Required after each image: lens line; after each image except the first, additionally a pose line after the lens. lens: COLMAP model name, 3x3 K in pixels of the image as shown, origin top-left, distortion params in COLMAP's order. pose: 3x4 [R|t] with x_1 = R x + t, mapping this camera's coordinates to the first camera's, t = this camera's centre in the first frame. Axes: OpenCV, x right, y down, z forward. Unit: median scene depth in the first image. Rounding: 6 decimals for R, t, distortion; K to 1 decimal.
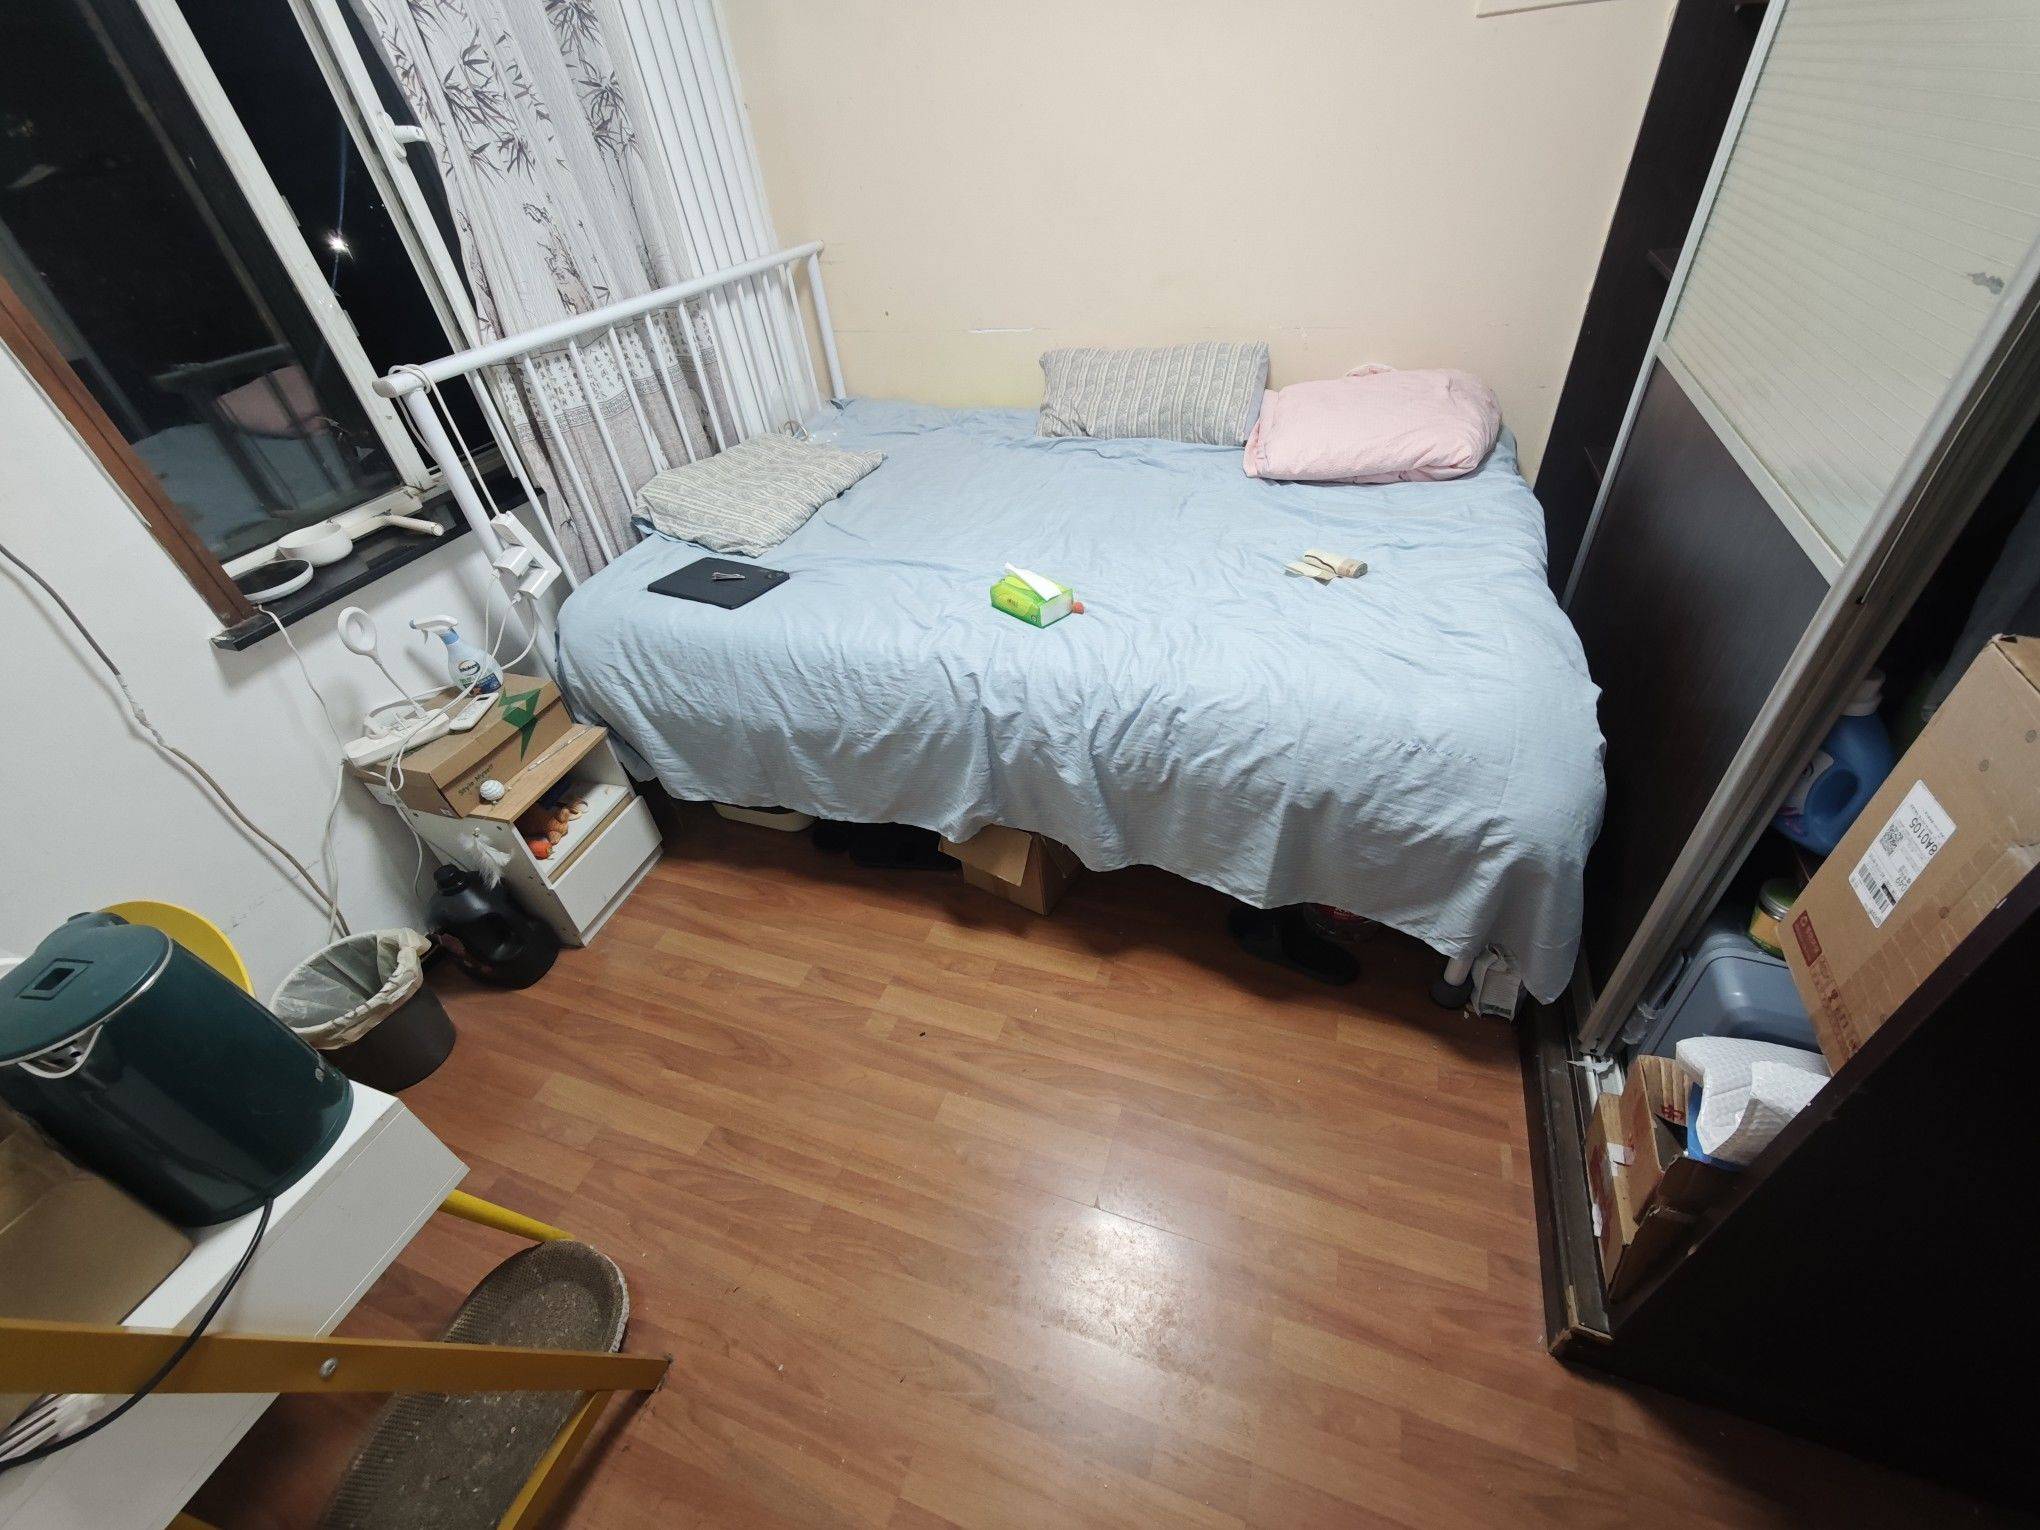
lens RADIAL K [[846.9, 0, 1023.8], [0, 846.9, 767.4], [0, 0, 1]] dist [-0.009654, 0.012268]
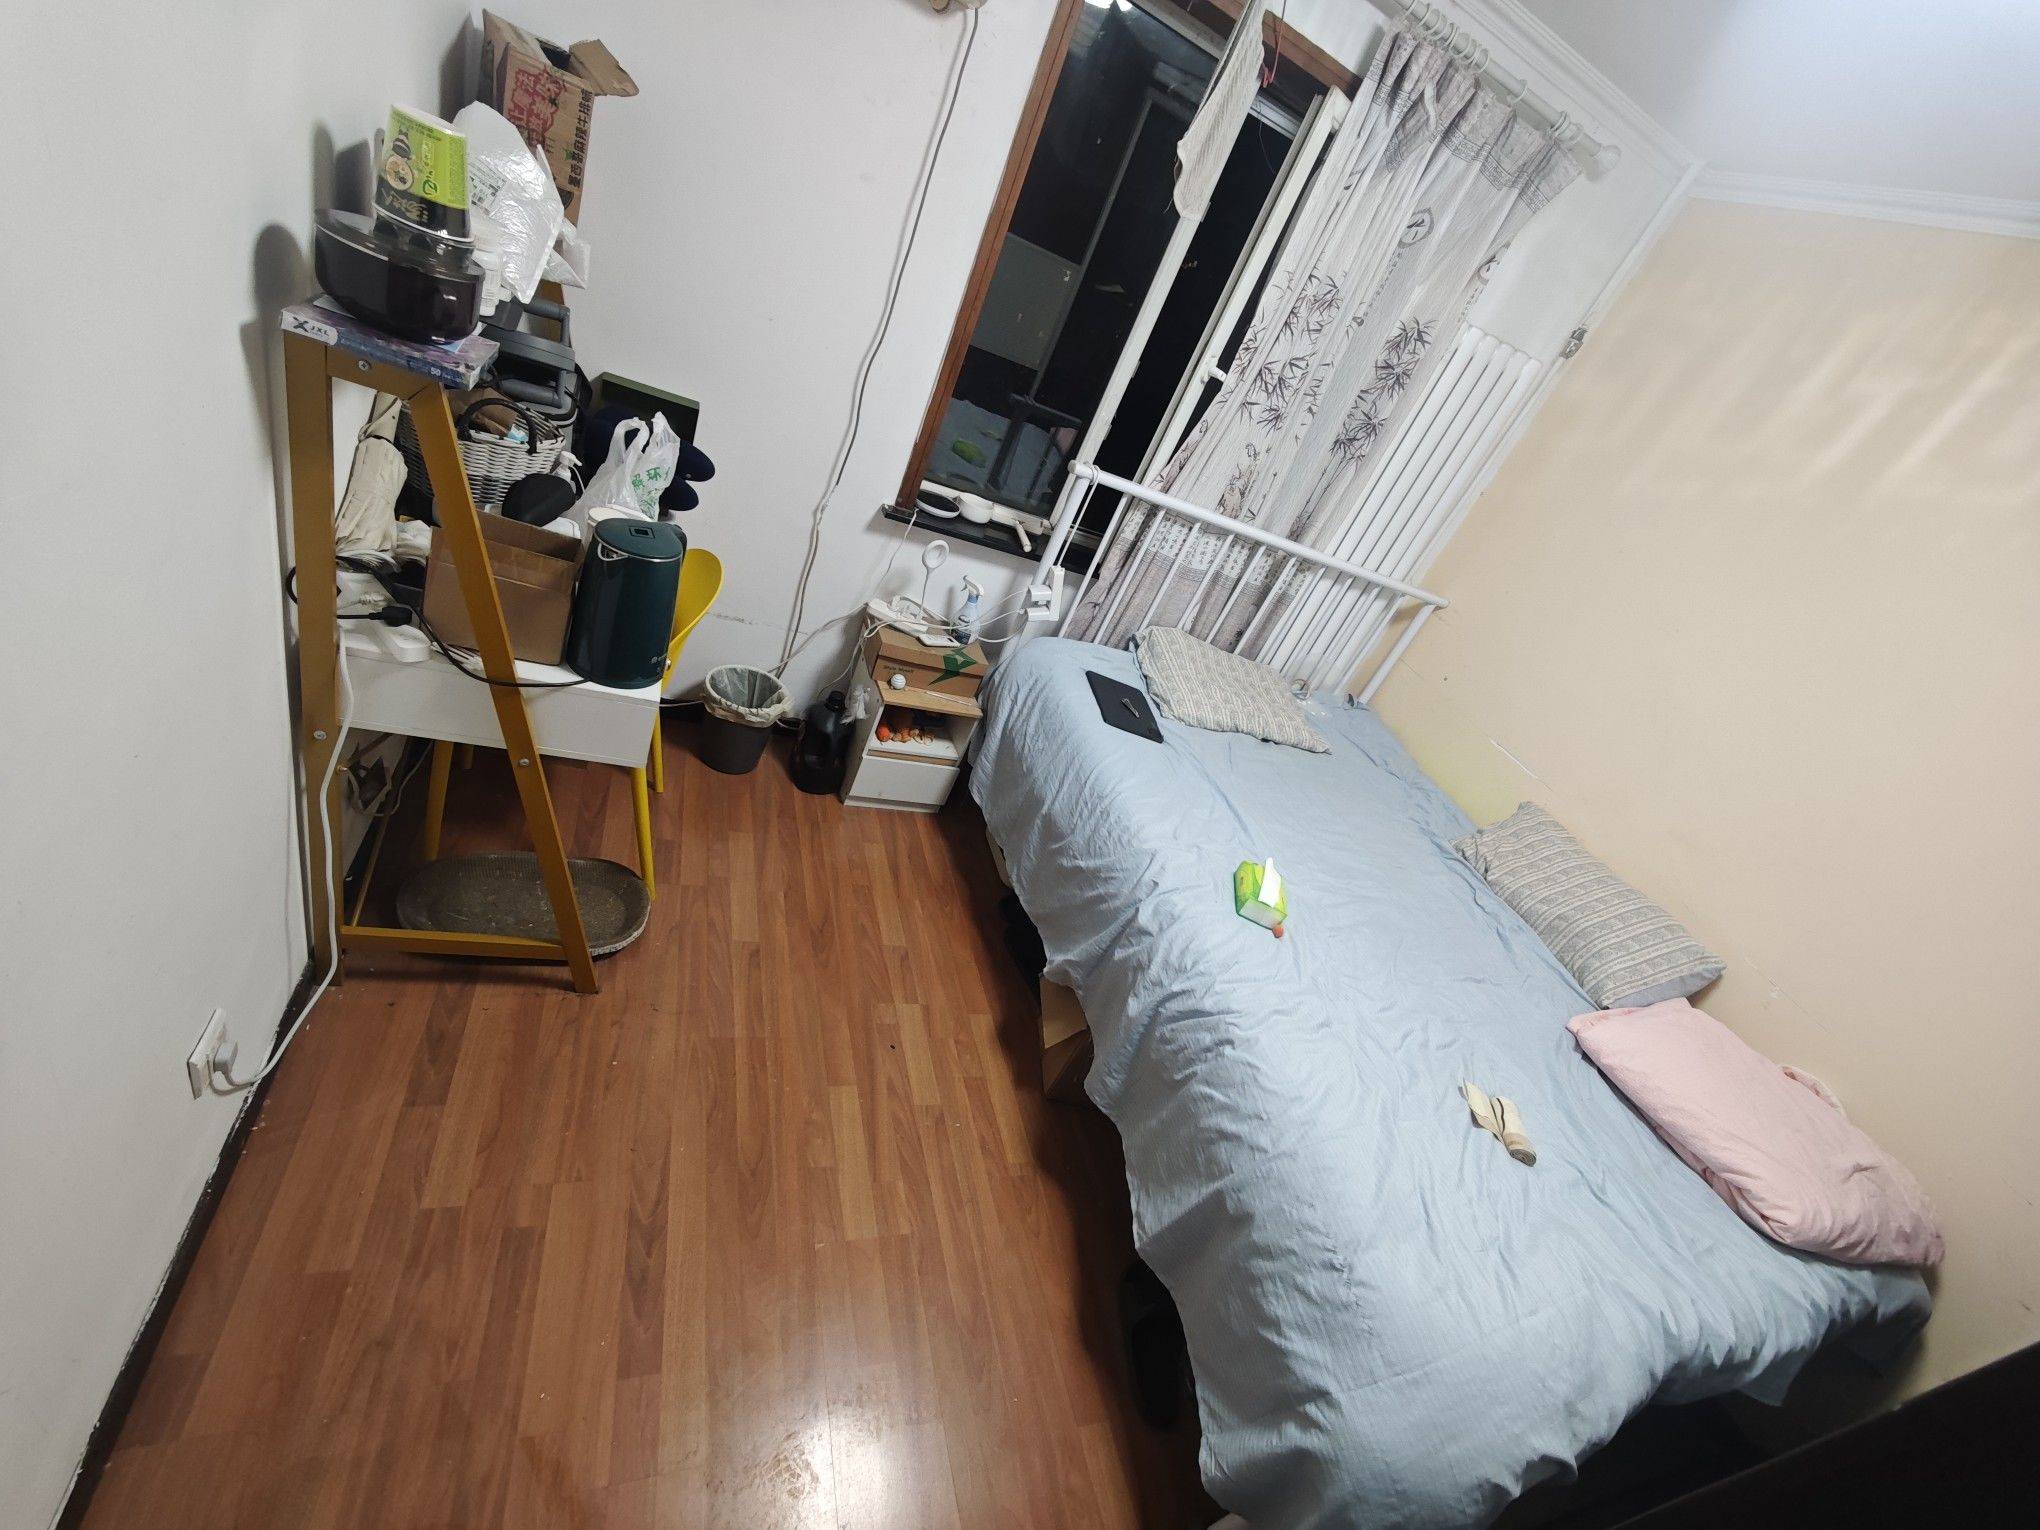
lens RADIAL K [[846.9, 0, 1023.8], [0, 846.9, 767.4], [0, 0, 1]] dist [-0.009654, 0.012268]
pose [[0.518209, 0.693437, -0.500604, 0.279982], [-0.800148, 0.599797, 0.002552, -0.057675], [0.302030, 0.399235, 0.865672, -0.093846]]
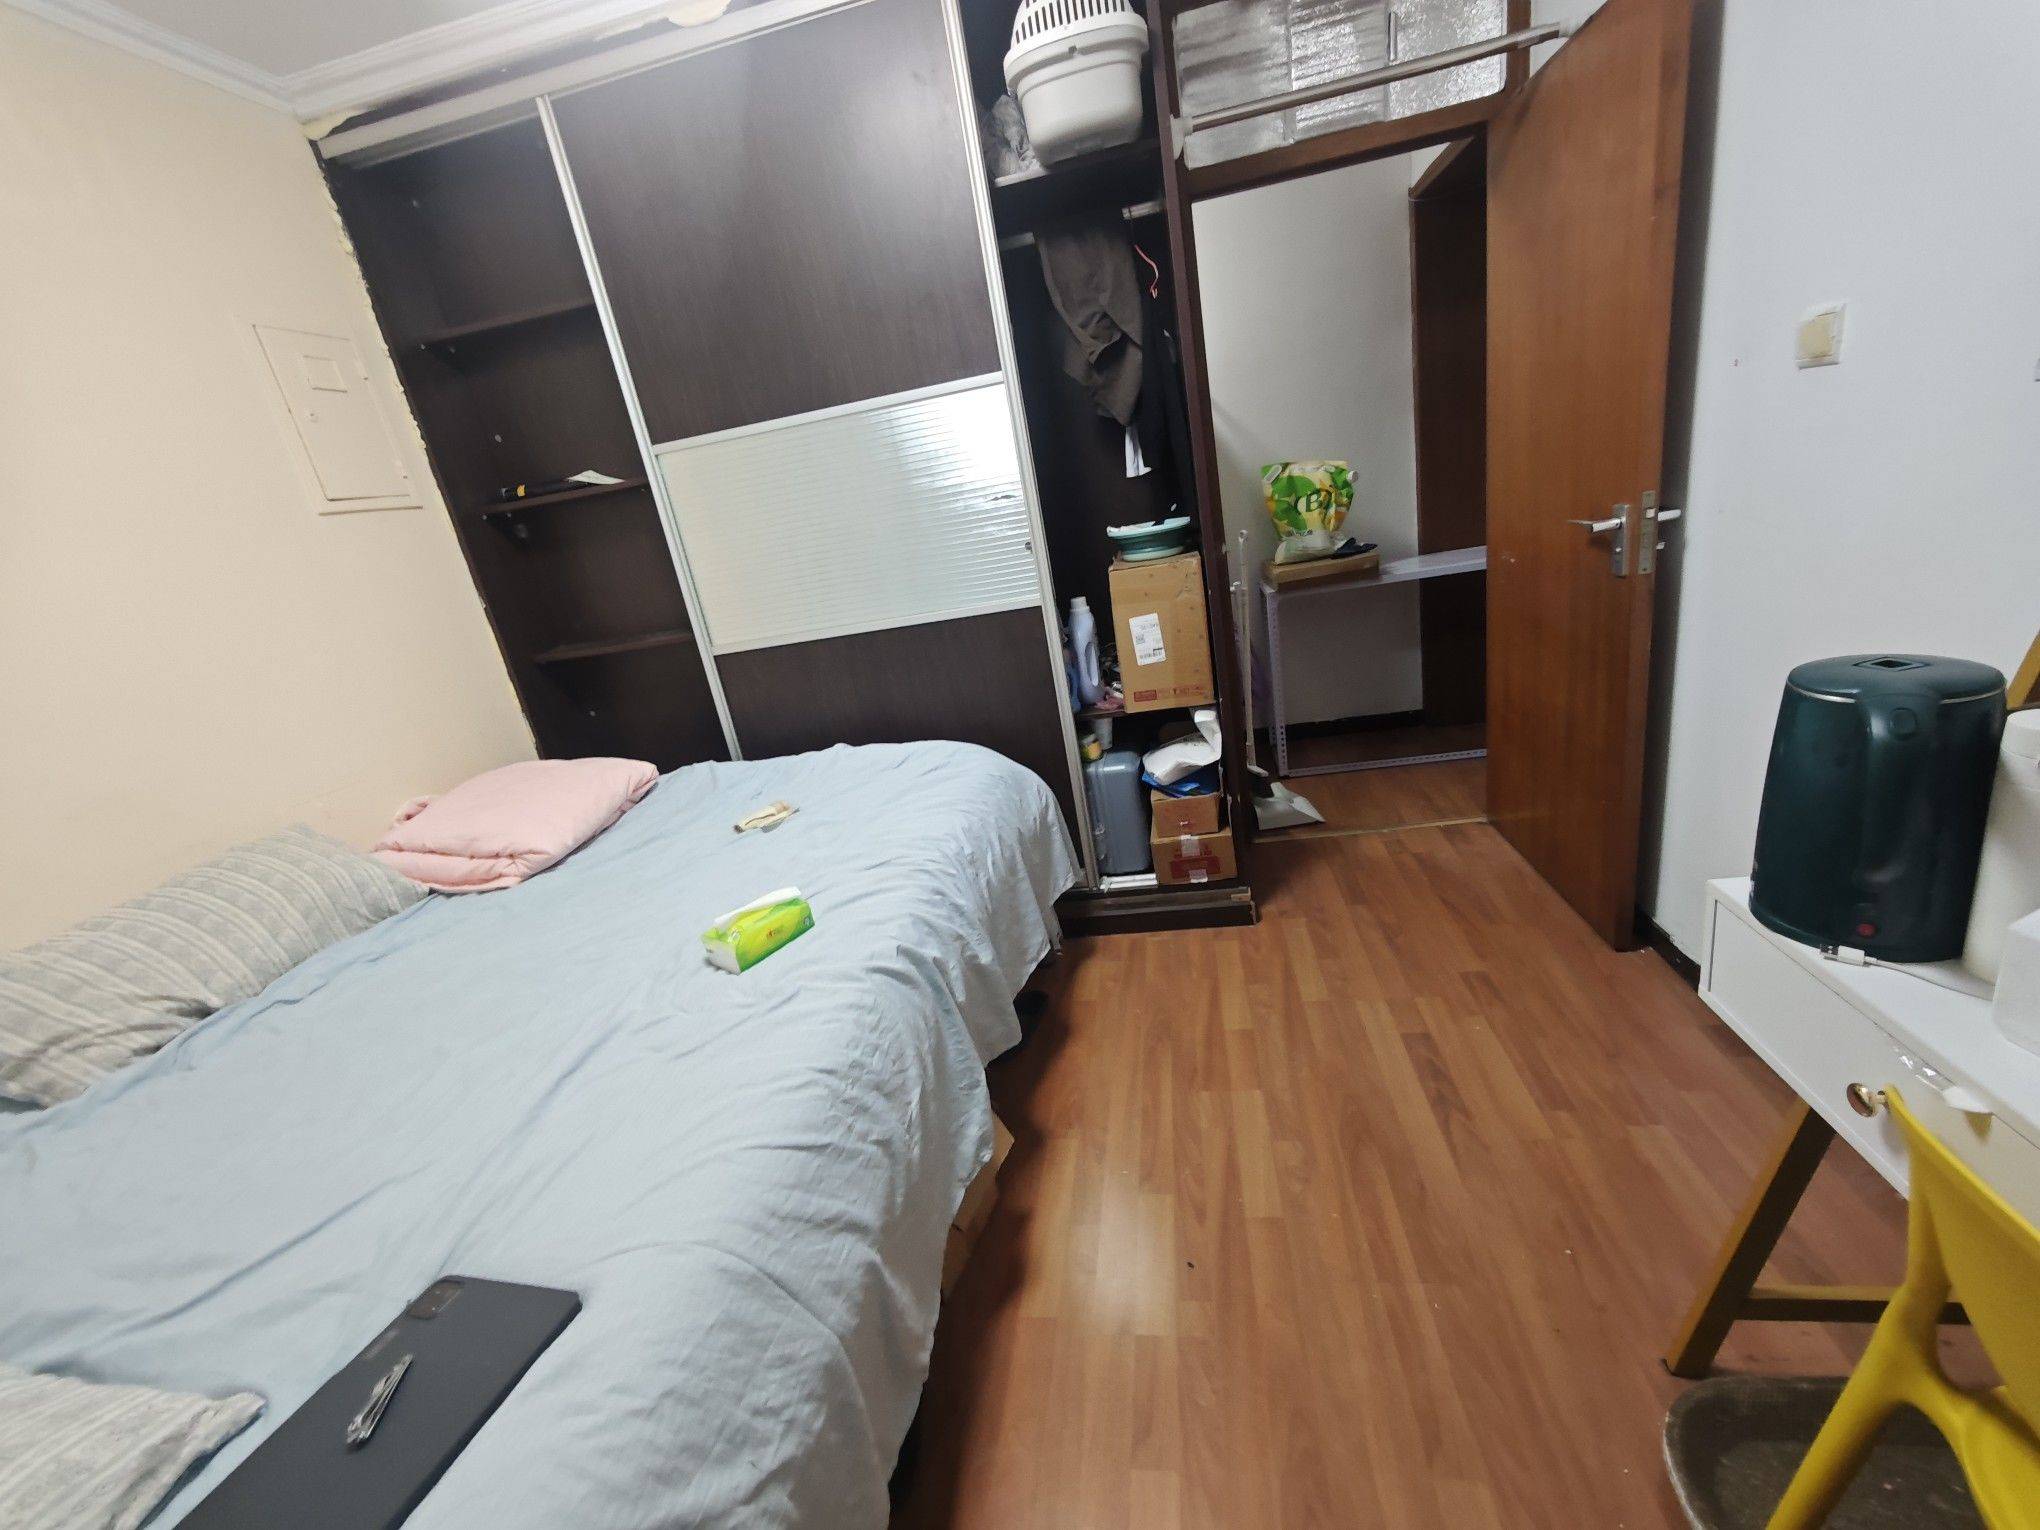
lens RADIAL K [[846.9, 0, 1023.8], [0, 846.9, 767.4], [0, 0, 1]] dist [-0.009654, 0.012268]
pose [[-0.173948, -0.191729, 0.965910, -0.780452], [0.753587, 0.605494, 0.255900, -0.308562], [-0.633916, 0.772410, 0.039160, 0.681209]]
